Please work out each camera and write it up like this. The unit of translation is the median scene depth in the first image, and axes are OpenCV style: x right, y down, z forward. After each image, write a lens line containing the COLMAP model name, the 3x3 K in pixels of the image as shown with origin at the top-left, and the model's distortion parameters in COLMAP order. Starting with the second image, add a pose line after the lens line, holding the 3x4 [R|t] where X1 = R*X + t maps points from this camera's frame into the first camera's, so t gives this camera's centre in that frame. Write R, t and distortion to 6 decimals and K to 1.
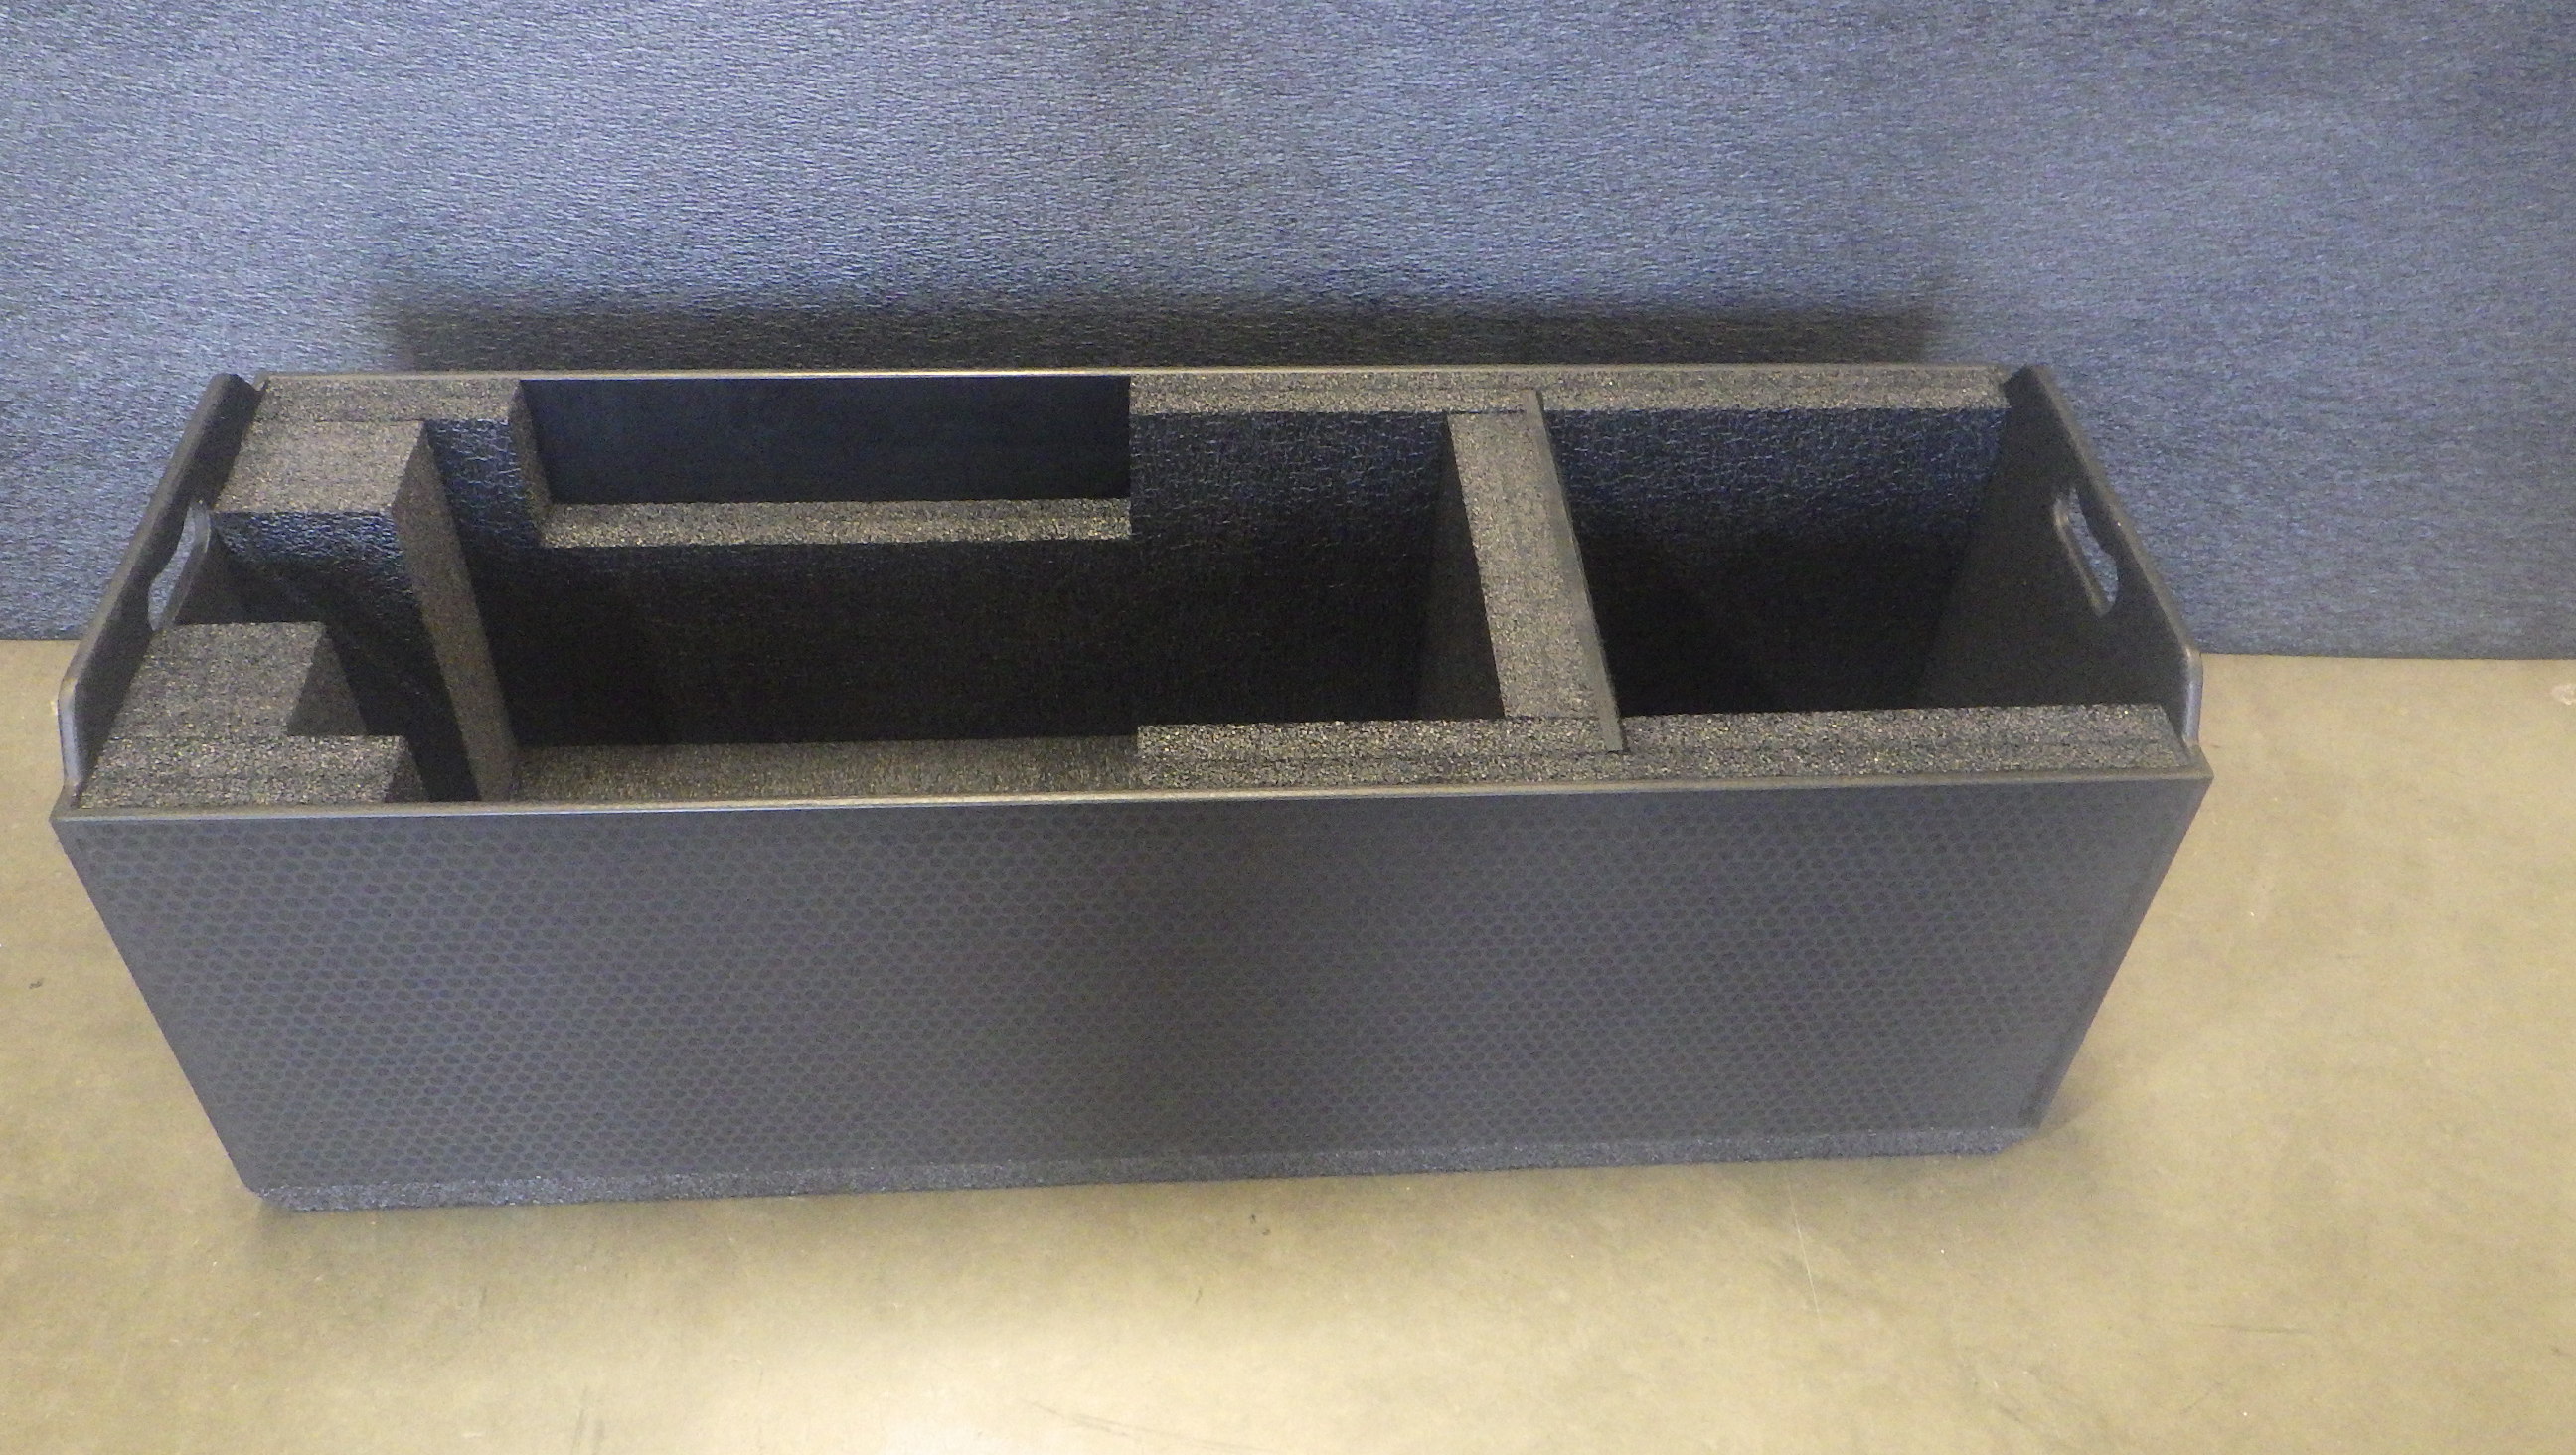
lens RADIAL K [[2174.4, 0, 1287.0], [0, 2174.4, 702.3], [0, 0, 1]] dist [-0.003067, -0.009588]
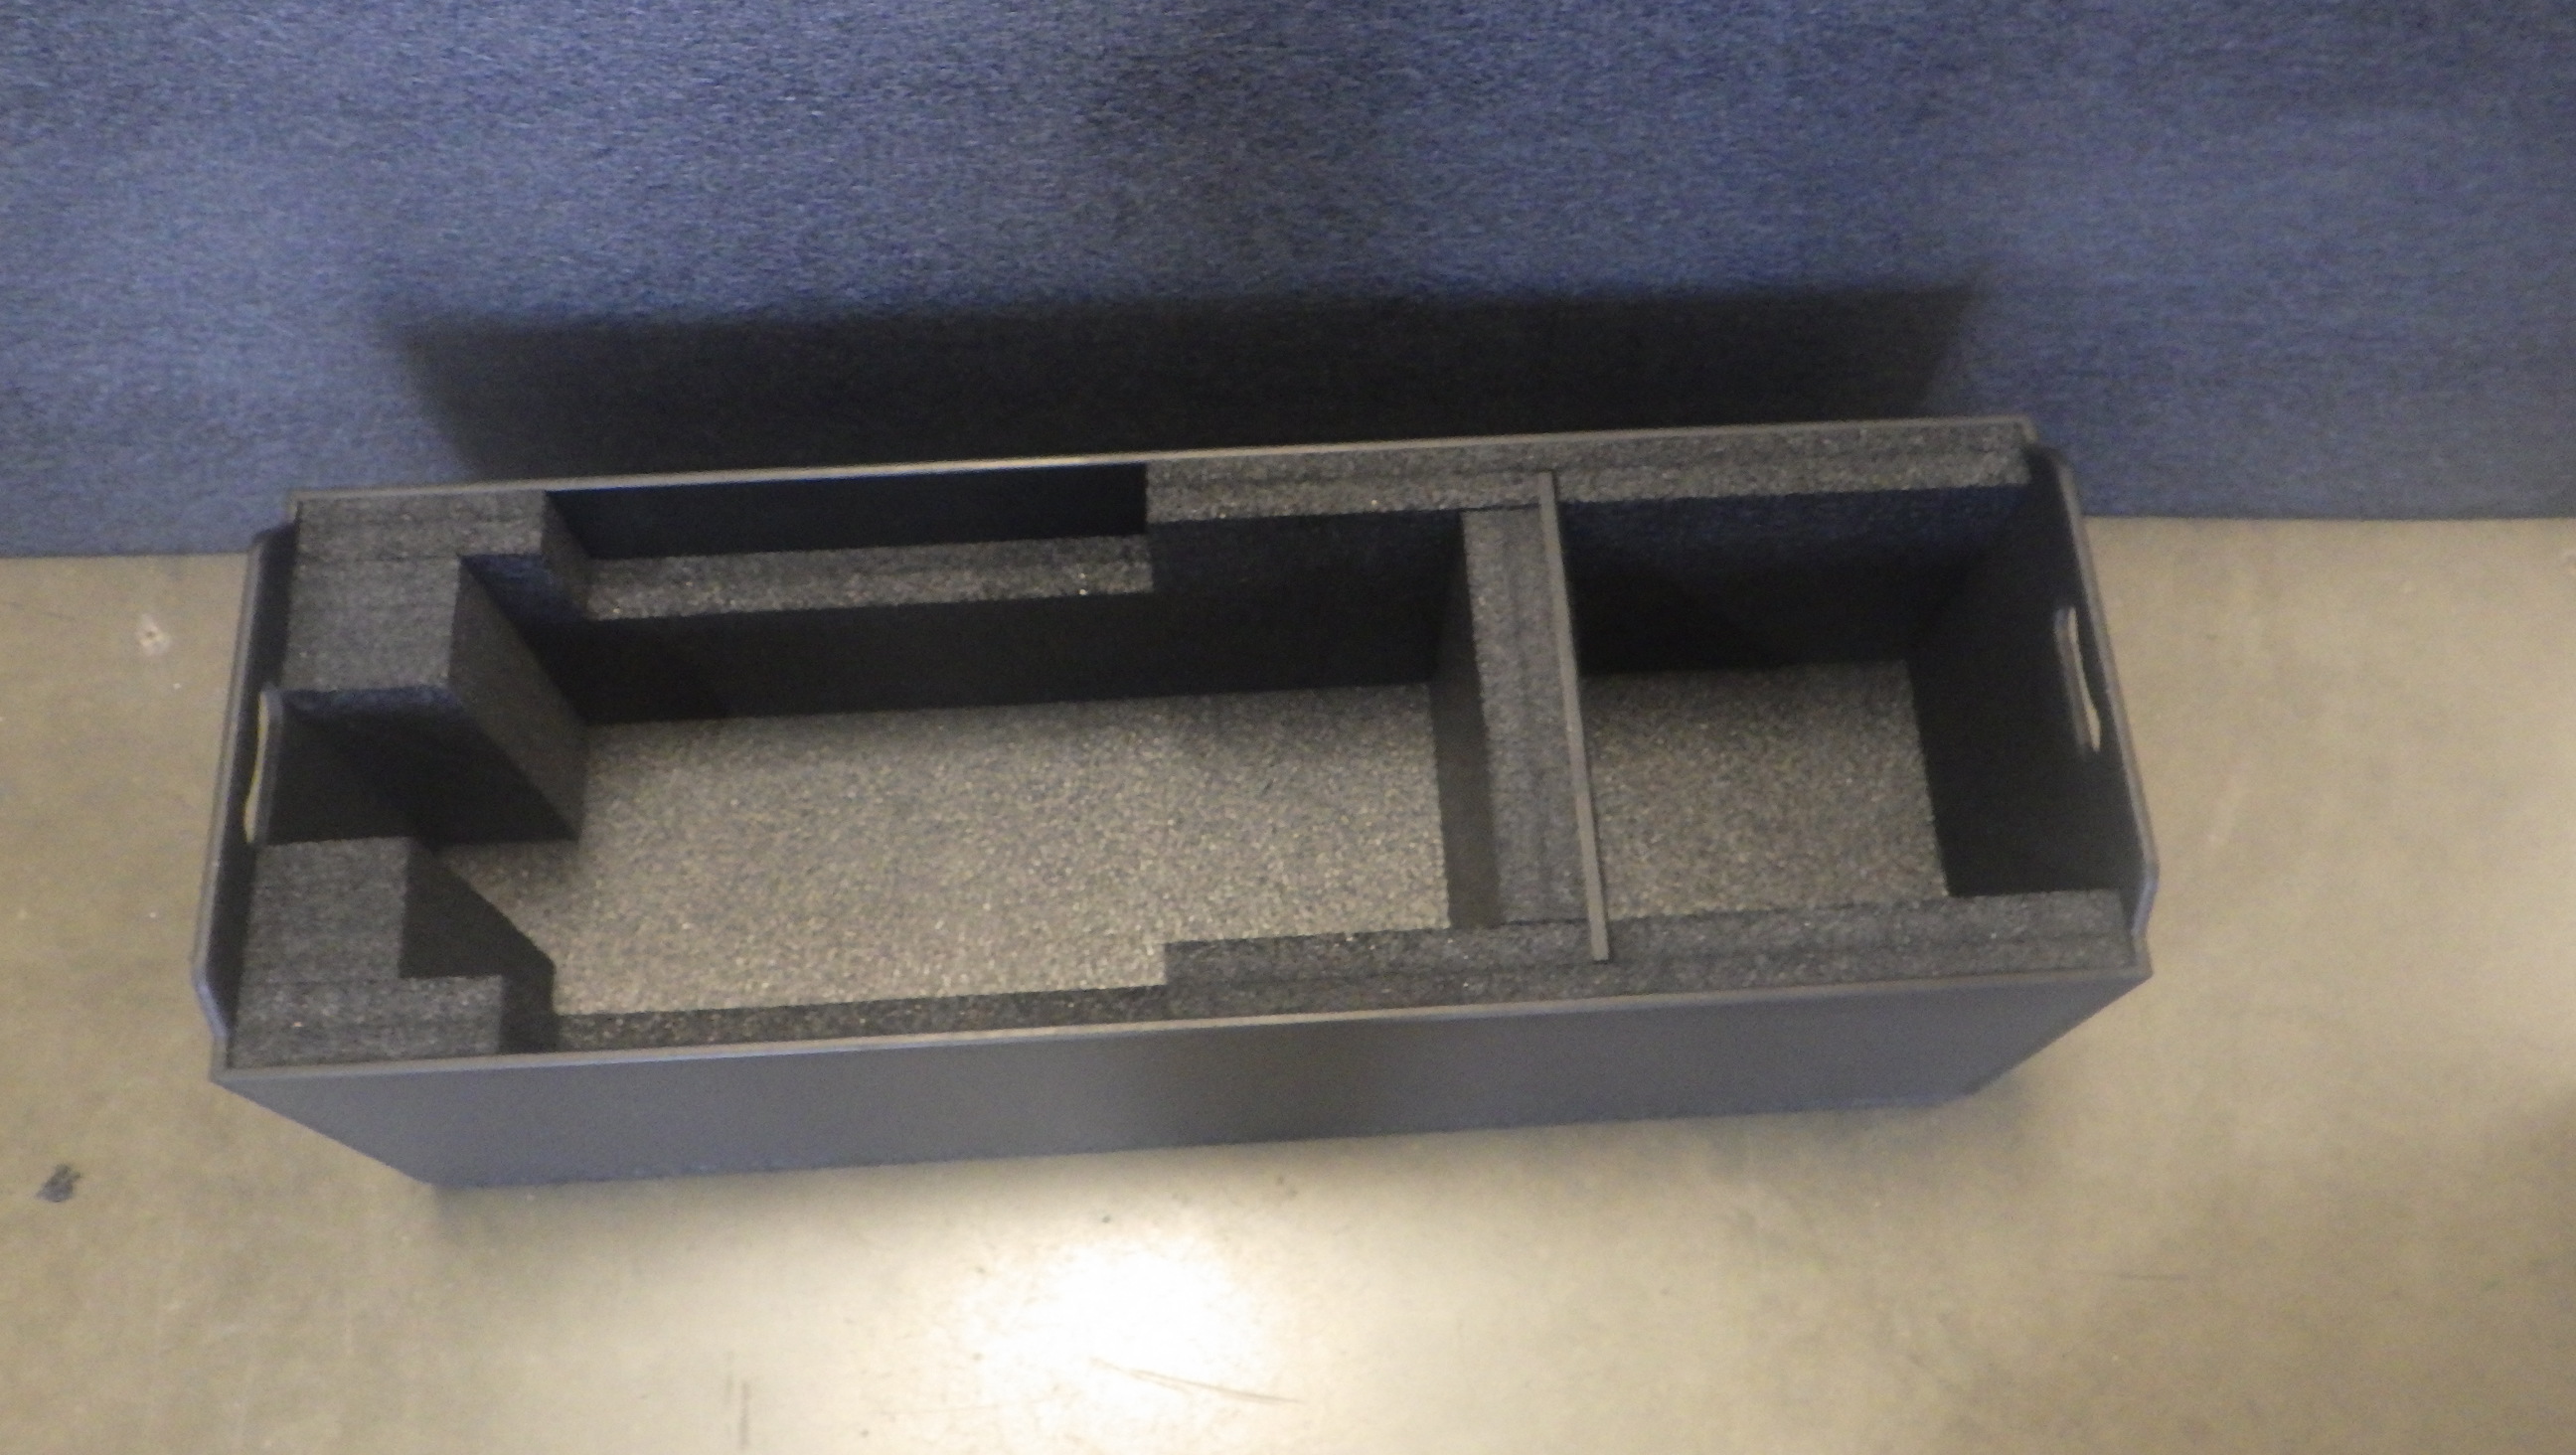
lens RADIAL K [[2174.4, 0, 1287.0], [0, 2174.4, 702.3], [0, 0, 1]] dist [-0.003067, -0.009588]
pose [[0.999651, -0.003522, -0.026195, 0.019421], [0.013695, 0.916690, 0.399364, -0.470868], [0.022606, -0.399584, 0.916418, 0.041701]]
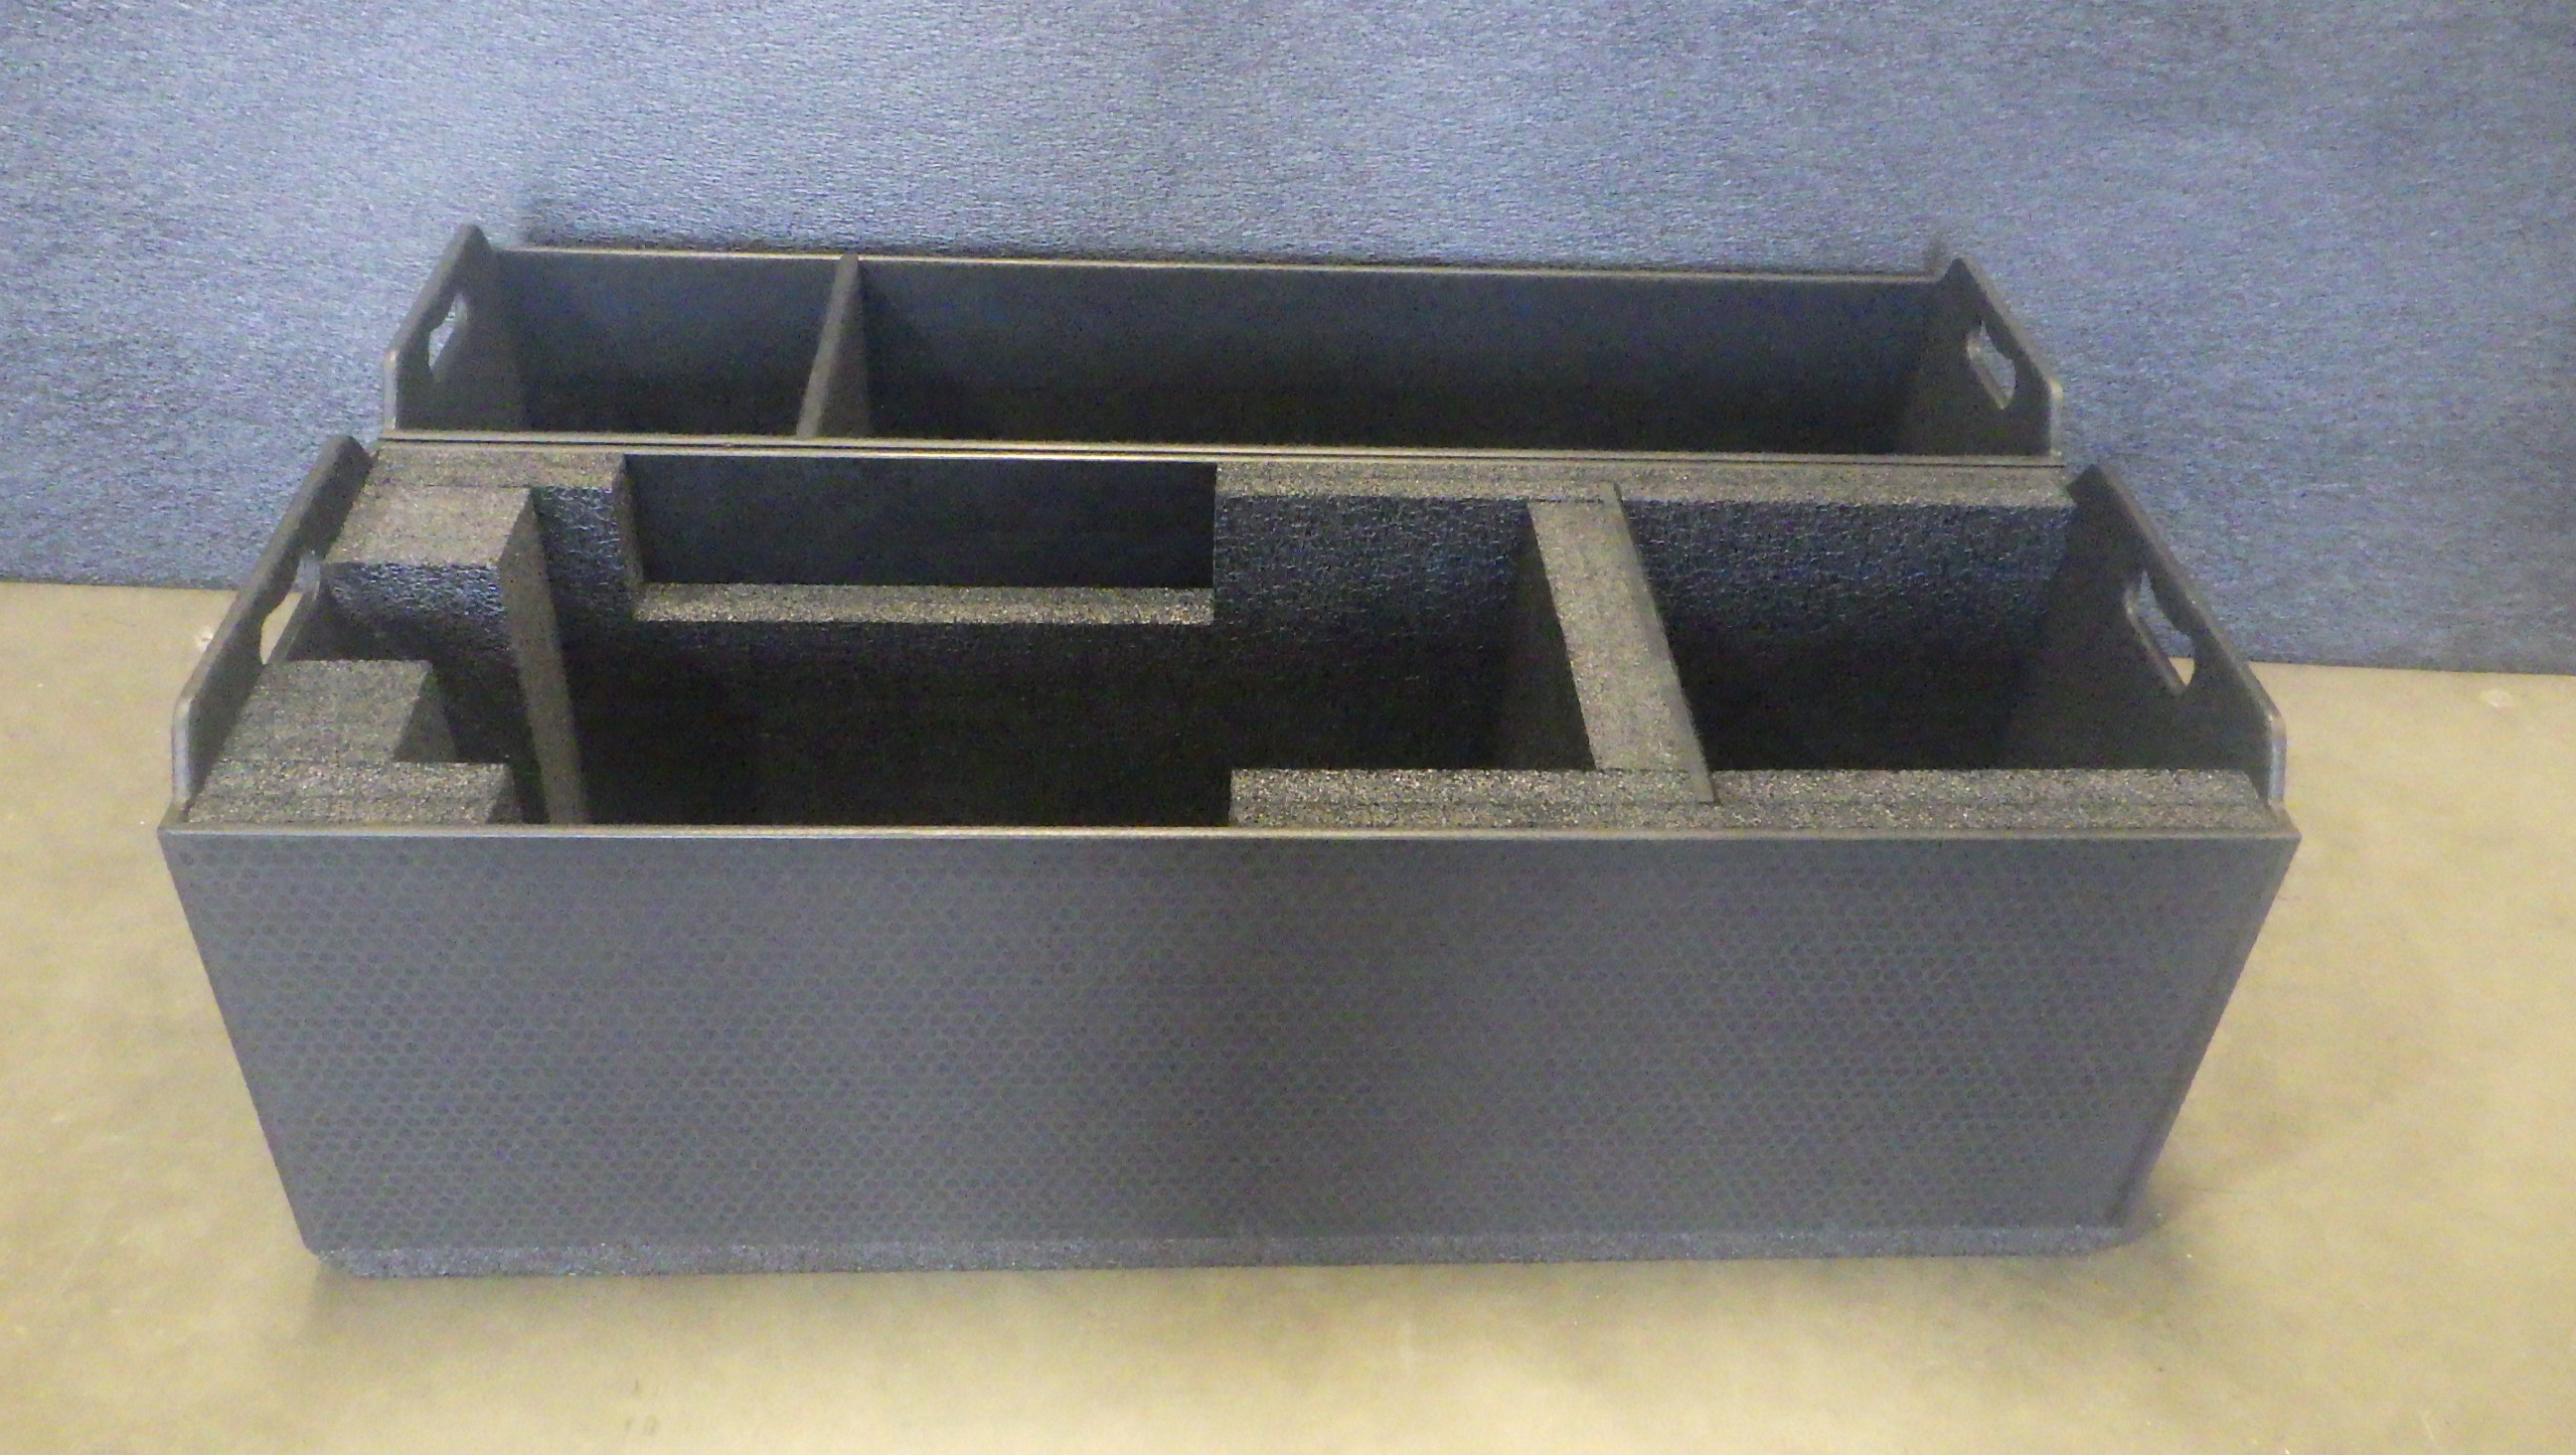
lens RADIAL K [[2174.4, 0, 1287.0], [0, 2174.4, 702.3], [0, 0, 1]] dist [-0.003067, -0.009588]
pose [[0.999880, 0.014978, -0.003977, -0.034996], [-0.015341, 0.993007, -0.117055, 0.085716], [0.002196, 0.117102, 0.993117, -0.005414]]
